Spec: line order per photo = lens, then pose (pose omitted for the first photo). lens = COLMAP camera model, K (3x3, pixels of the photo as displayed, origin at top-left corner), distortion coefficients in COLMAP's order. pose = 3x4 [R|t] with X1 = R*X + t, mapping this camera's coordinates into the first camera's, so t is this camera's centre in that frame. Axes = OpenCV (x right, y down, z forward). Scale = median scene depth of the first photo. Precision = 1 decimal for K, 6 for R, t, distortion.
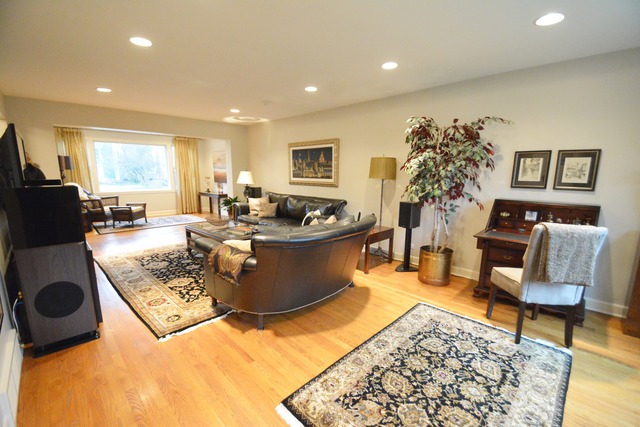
lens RADIAL K [[281.3, 0, 318.0], [0, 281.3, 224.9], [0, 0, 1]] dist [0.000058, -0.011325]
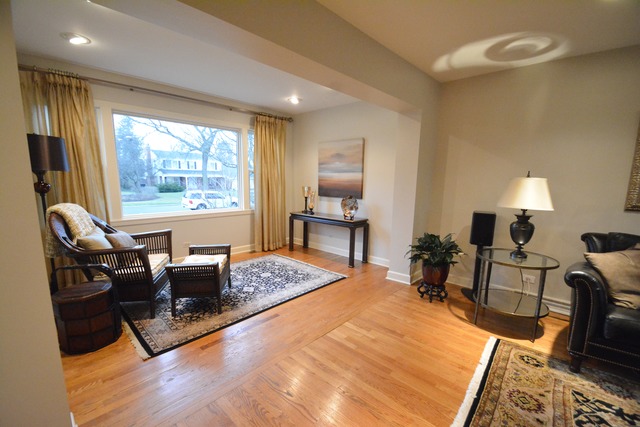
lens RADIAL K [[281.3, 0, 318.0], [0, 281.3, 224.9], [0, 0, 1]] dist [0.000058, -0.011325]
pose [[0.999585, -0.001855, 0.028761, -0.503779], [0.002402, 0.999816, -0.019006, -0.106560], [-0.028721, 0.019067, 0.999406, 0.559484]]
